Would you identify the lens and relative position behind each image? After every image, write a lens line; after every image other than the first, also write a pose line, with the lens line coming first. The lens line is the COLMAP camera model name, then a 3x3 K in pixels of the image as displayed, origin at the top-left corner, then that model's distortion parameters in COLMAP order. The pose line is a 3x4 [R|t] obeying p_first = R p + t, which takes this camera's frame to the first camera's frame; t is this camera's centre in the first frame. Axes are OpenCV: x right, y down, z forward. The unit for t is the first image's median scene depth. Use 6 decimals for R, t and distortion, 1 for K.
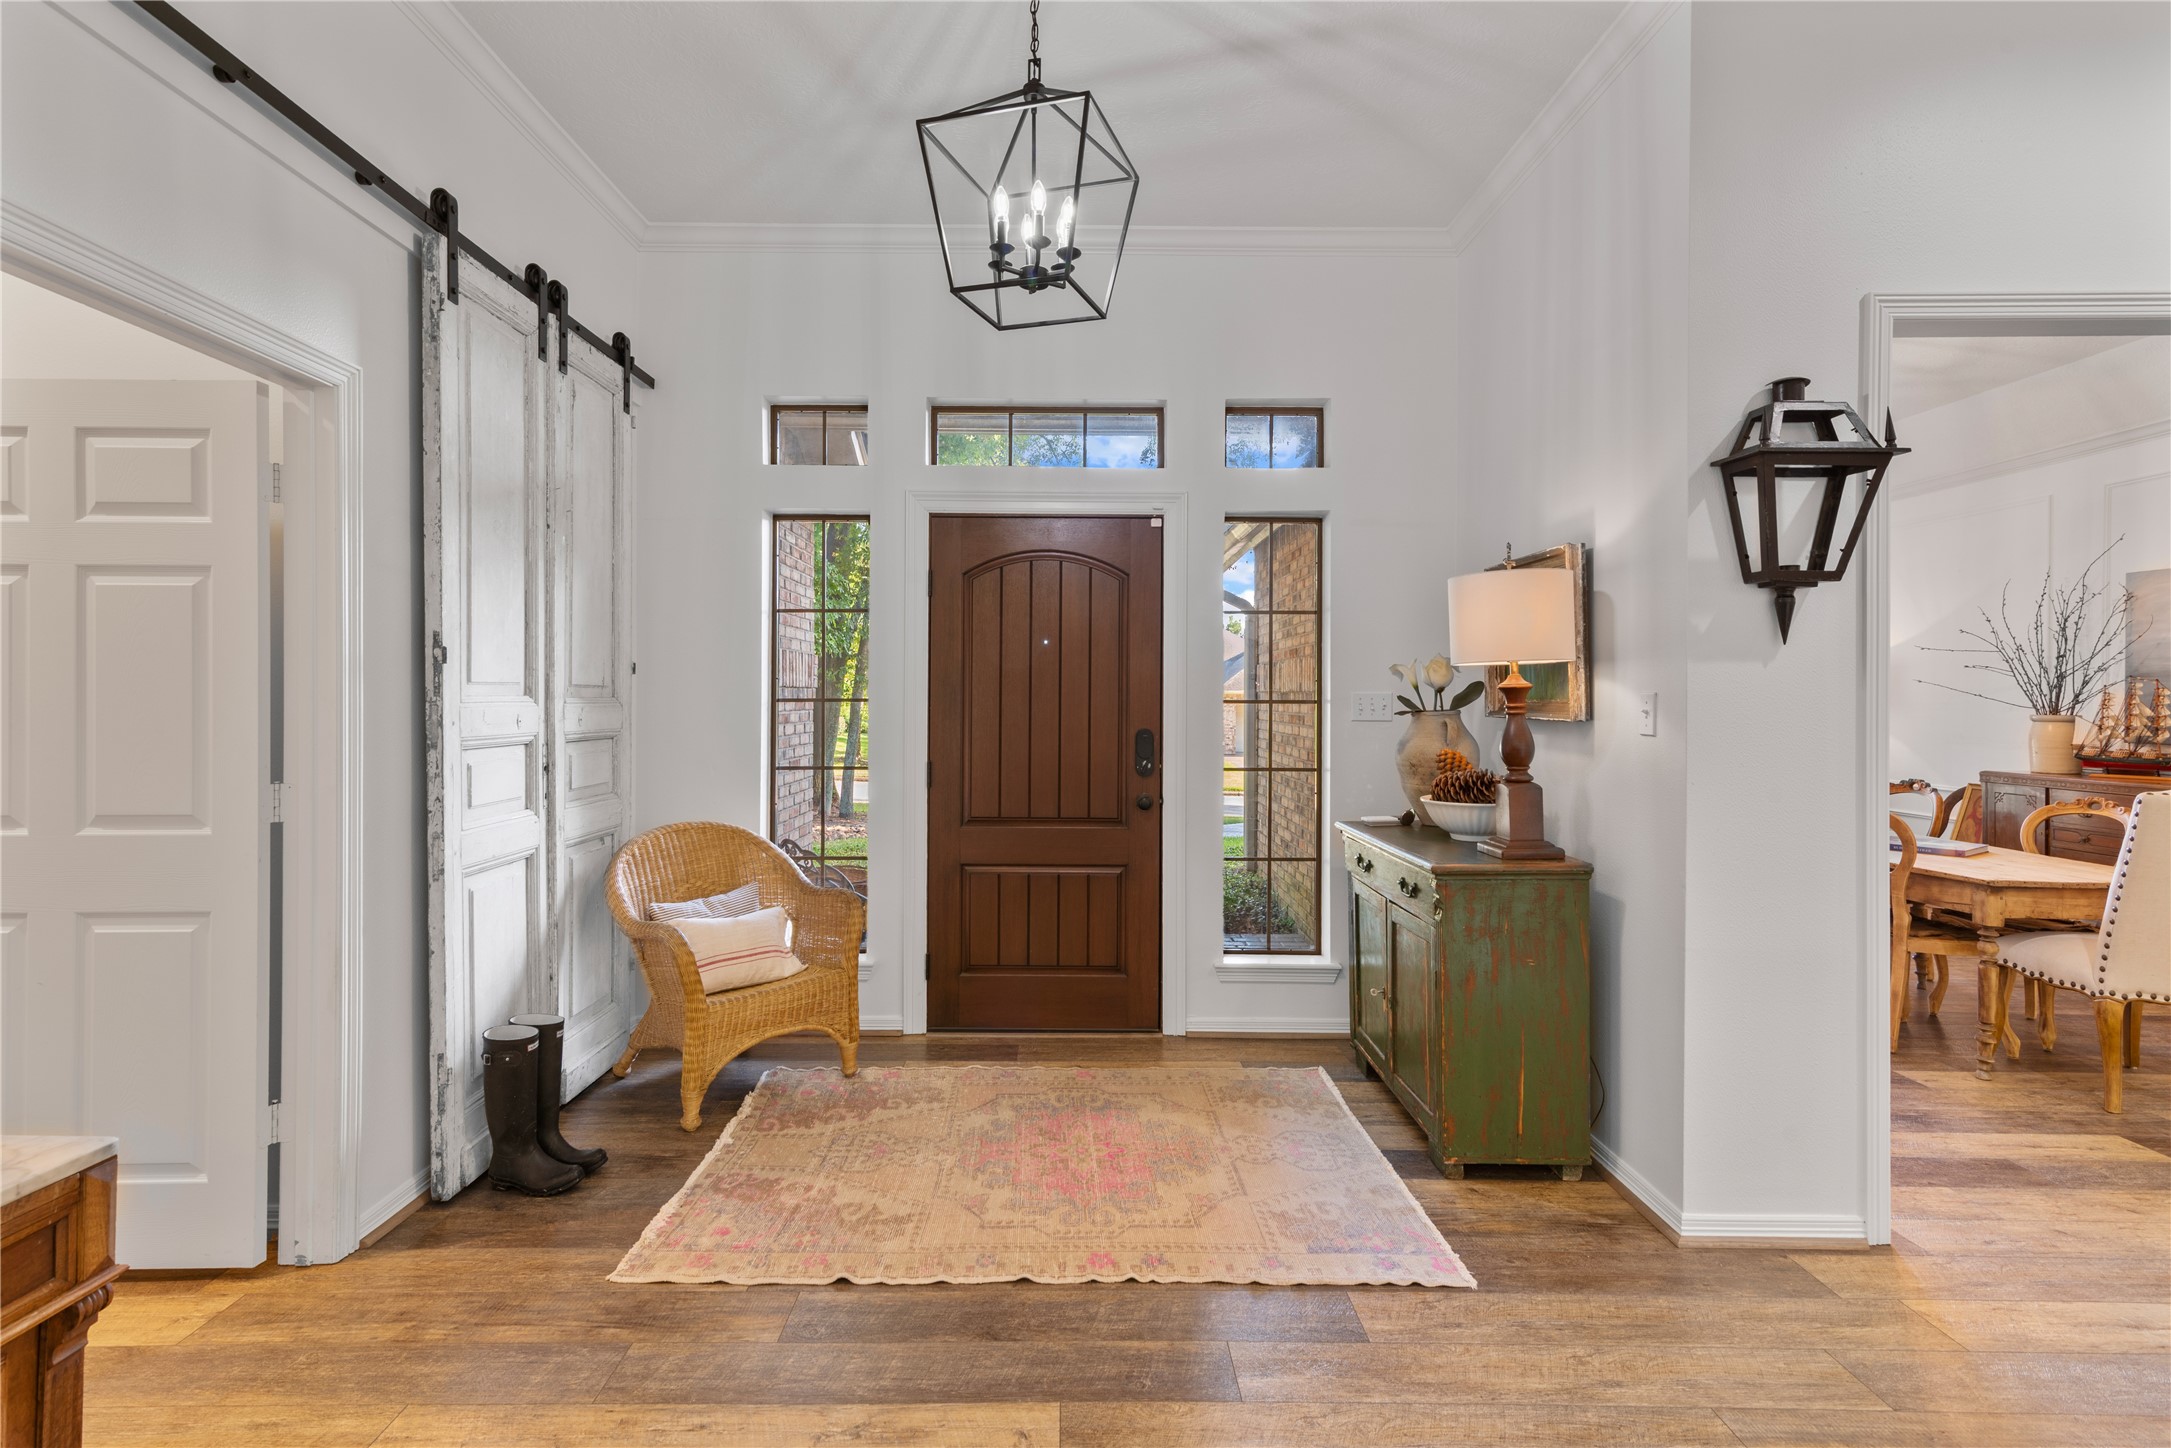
lens RADIAL K [[989.7, 0, 1094.7], [0, 989.7, 707.9], [0, 0, 1]] dist [0.003695, 0.000015]
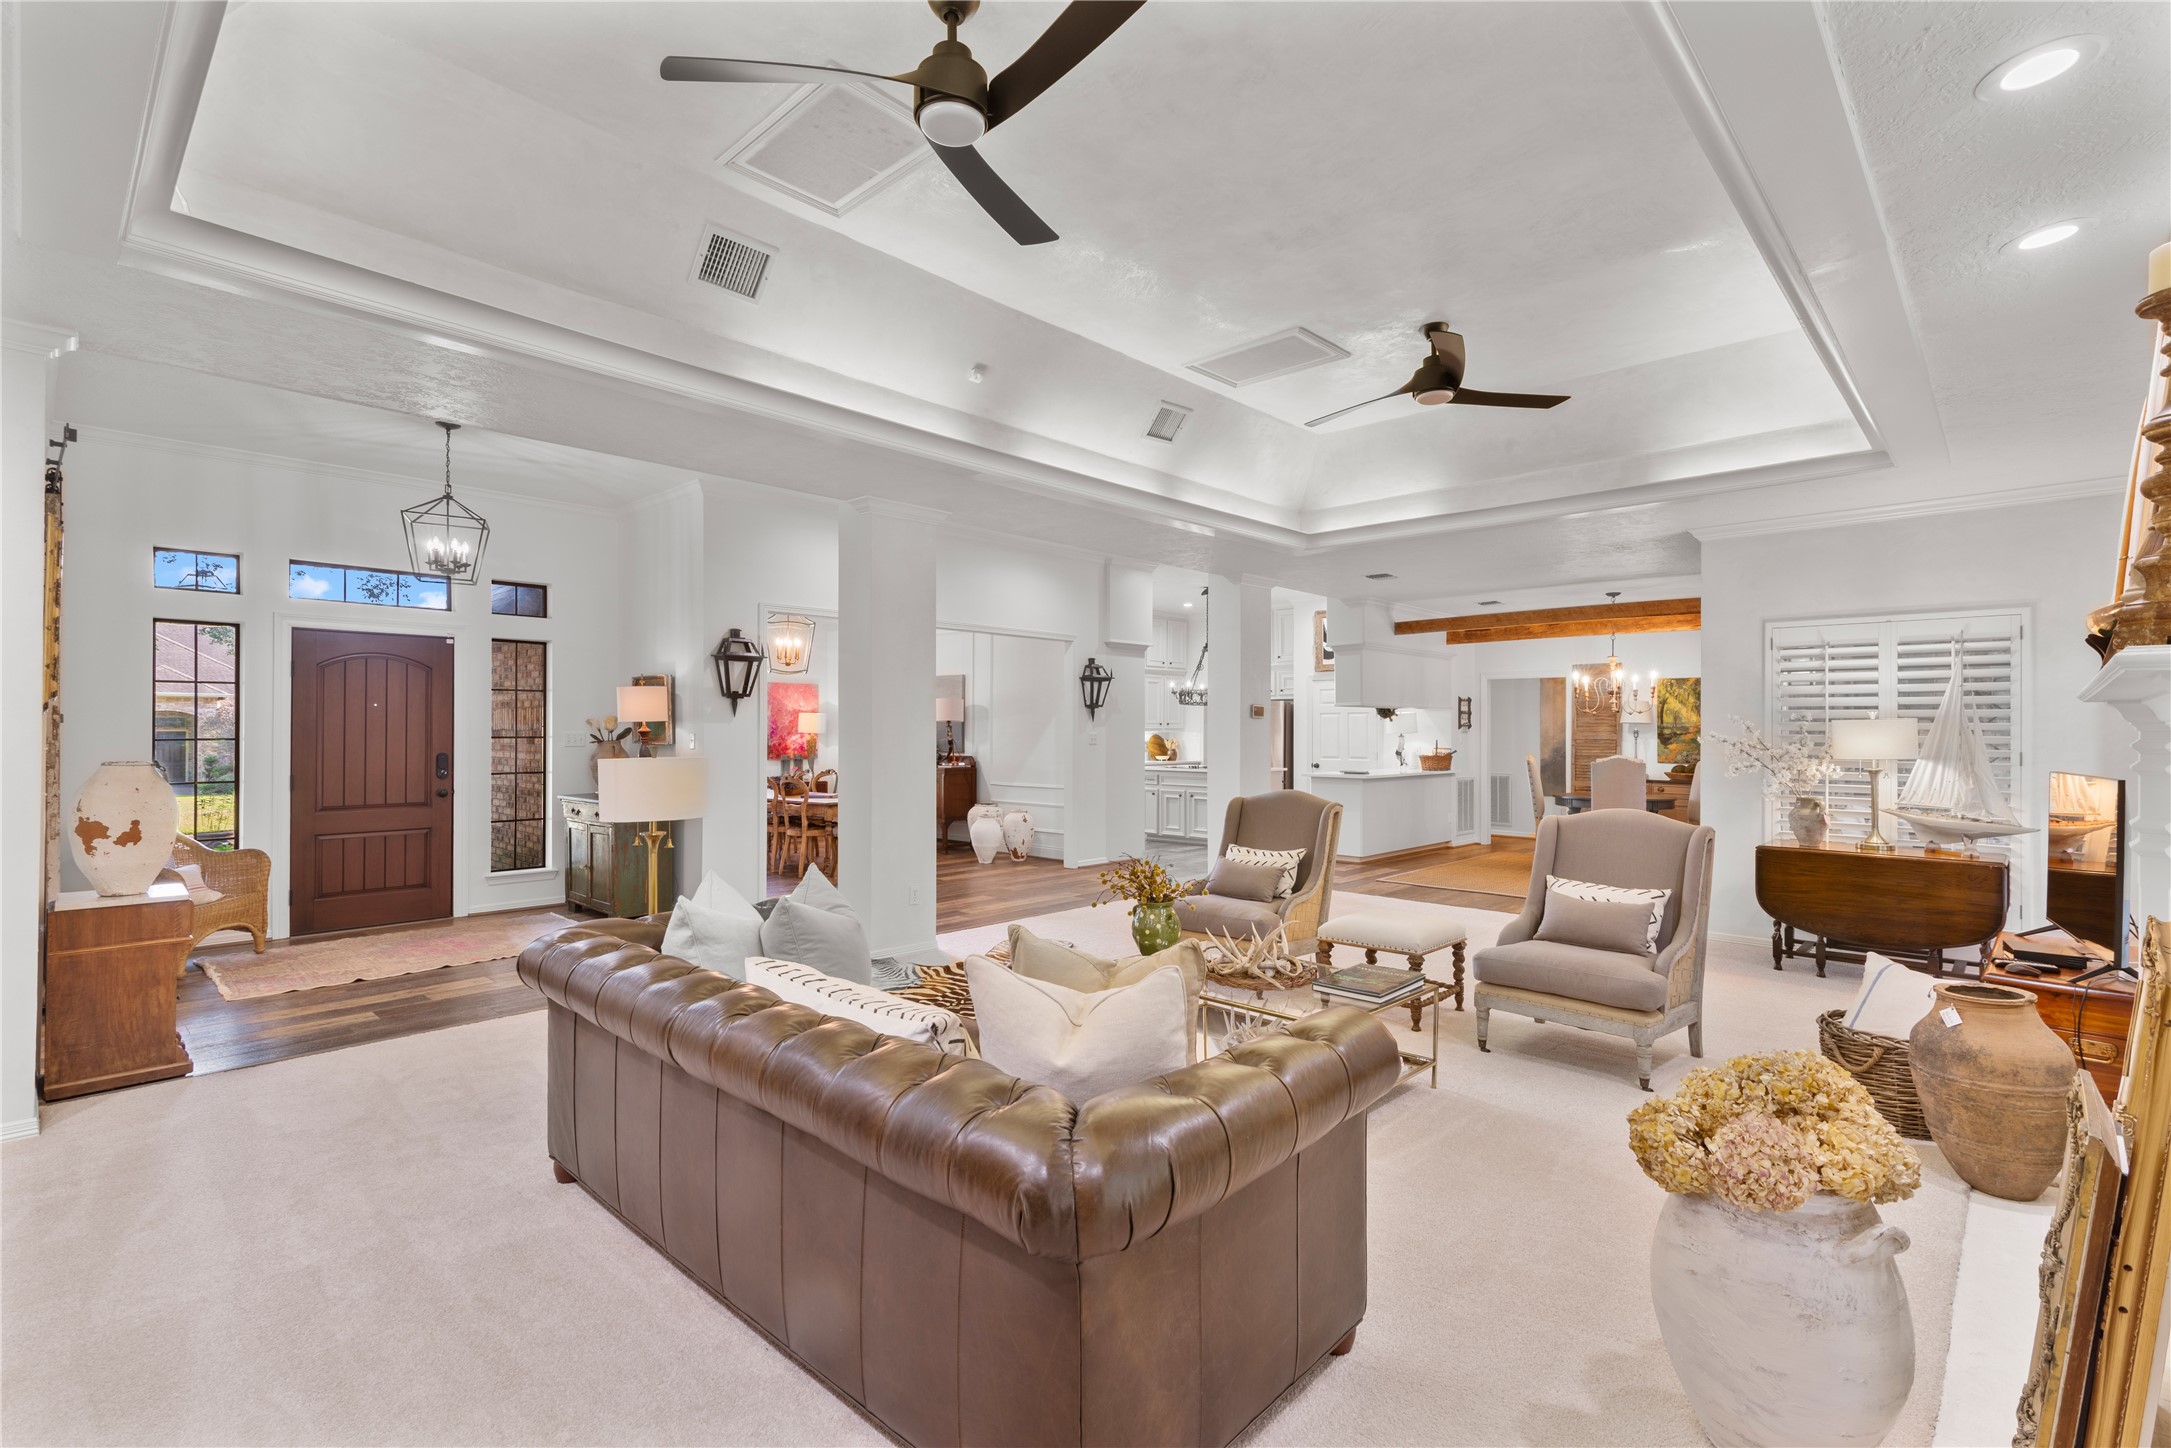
lens RADIAL K [[989.7, 0, 1092.0], [0, 989.7, 721.0], [0, 0, 1]] dist [0.003695, 0.000015]
pose [[0.686045, 0.001723, 0.727557, -0.526349], [0.009792, 0.999885, -0.011602, -0.005286], [-0.727493, 0.015084, 0.685949, -1.305725]]
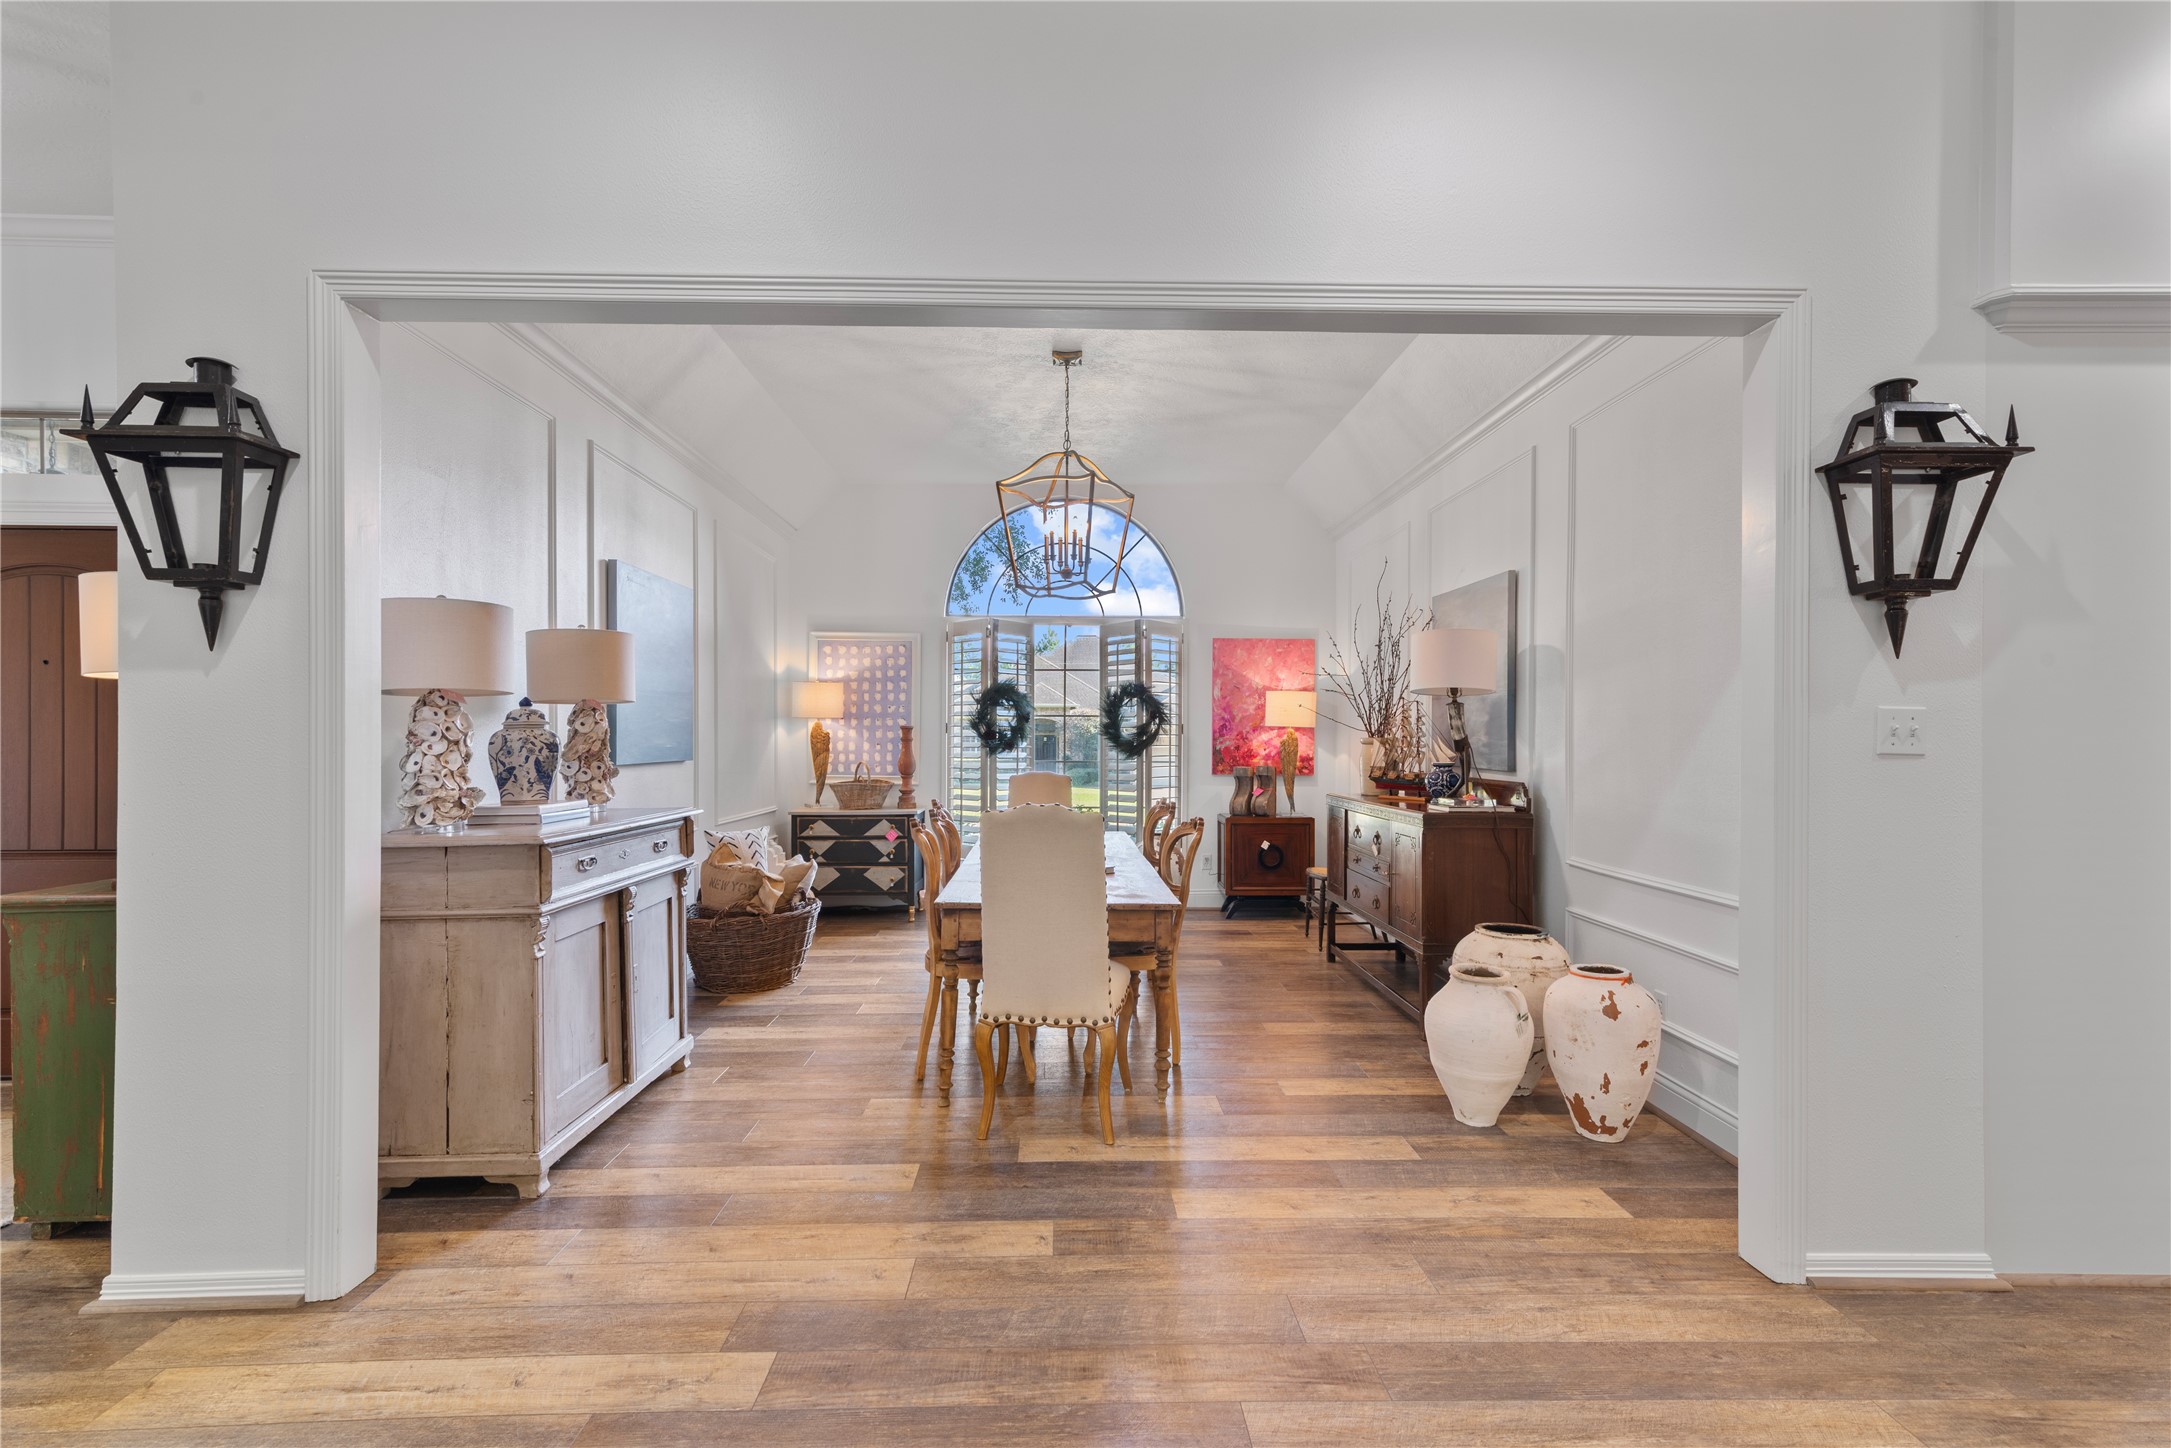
lens RADIAL K [[989.7, 0, 1073.1], [0, 989.7, 739.5], [0, 0, 1]] dist [0.003695, 0.000015]
pose [[0.999951, -0.003052, 0.009425, 1.031383], [0.003107, 0.999978, -0.005845, 0.020656], [-0.009407, 0.005874, 0.999939, 0.026907]]
